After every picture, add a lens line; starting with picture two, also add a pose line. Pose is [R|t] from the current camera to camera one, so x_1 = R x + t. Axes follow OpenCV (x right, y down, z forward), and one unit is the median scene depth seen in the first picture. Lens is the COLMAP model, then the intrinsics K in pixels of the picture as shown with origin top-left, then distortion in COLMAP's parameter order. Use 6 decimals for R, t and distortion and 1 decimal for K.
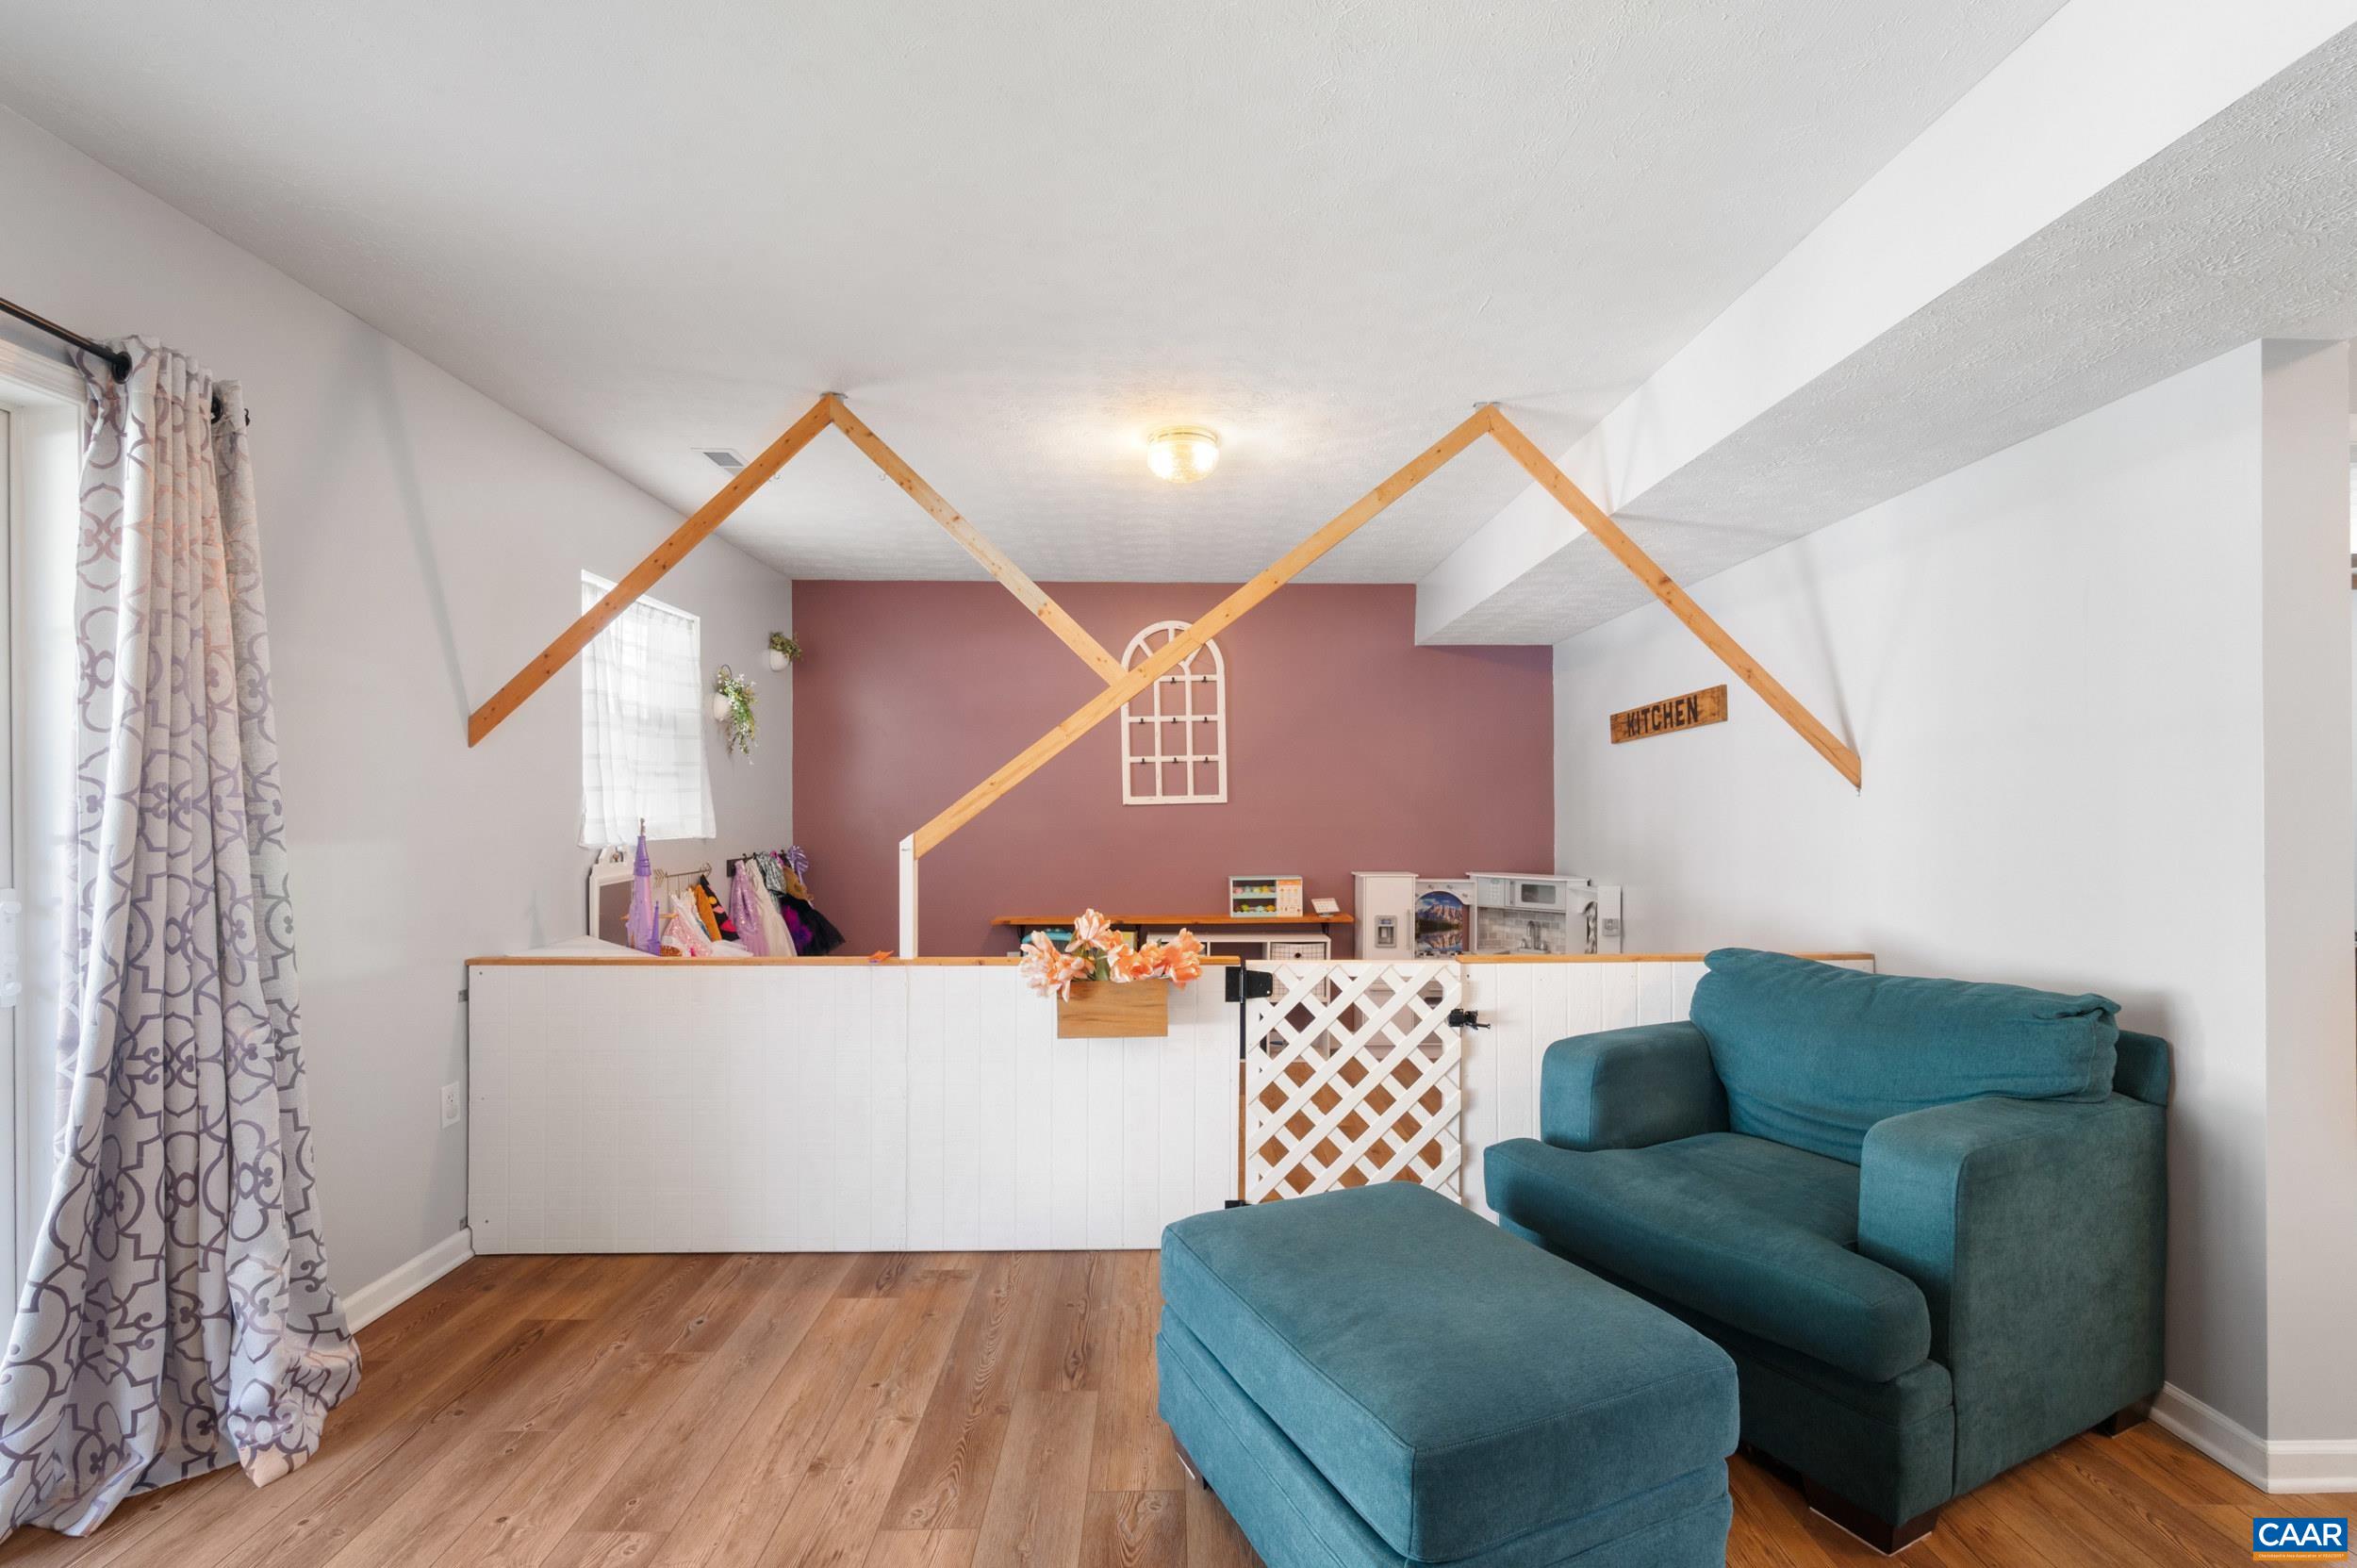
lens RADIAL K [[1078.2, 0, 1180.5], [0, 1078.2, 794.6], [0, 0, 1]] dist [-0.001675, -0.000123]
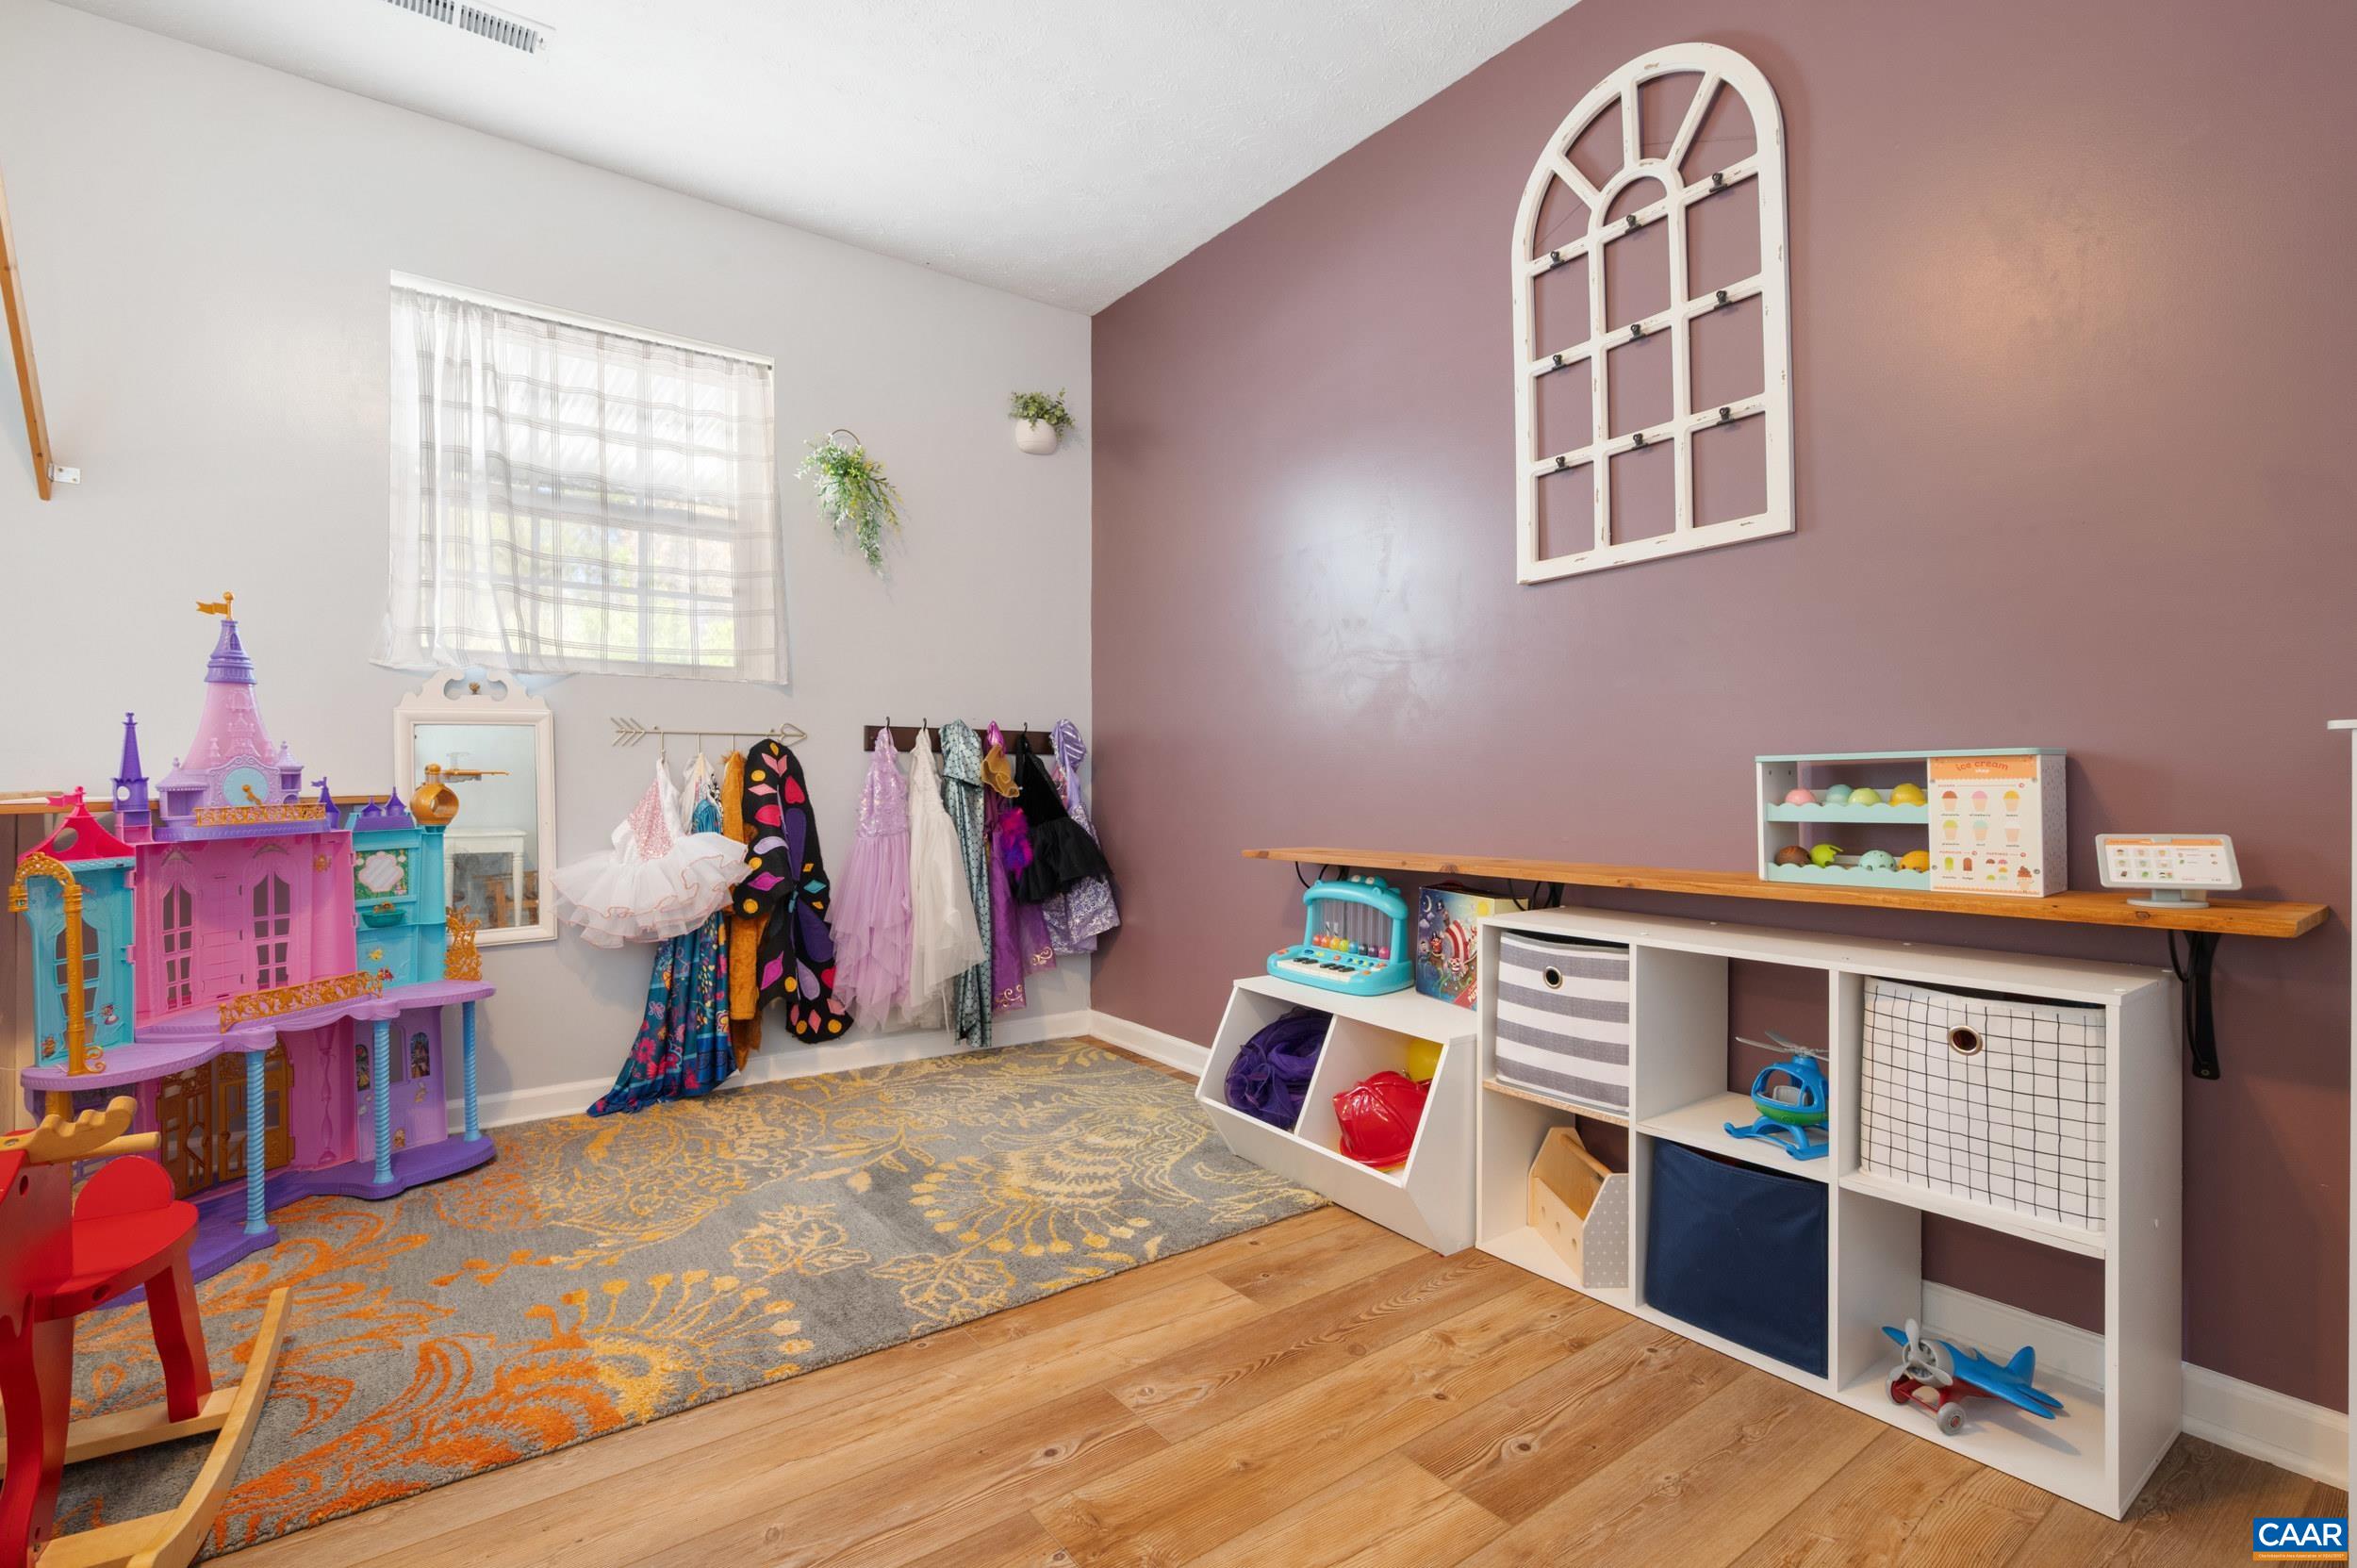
lens RADIAL K [[1078.2, 0, 1184.6], [0, 1078.2, 776.1], [0, 0, 1]] dist [-0.001675, -0.000123]
pose [[0.576419, -0.004279, -0.817143, 0.206863], [0.006803, 0.999977, -0.000438, 0.081663], [0.817126, -0.005306, 0.576435, 0.673703]]
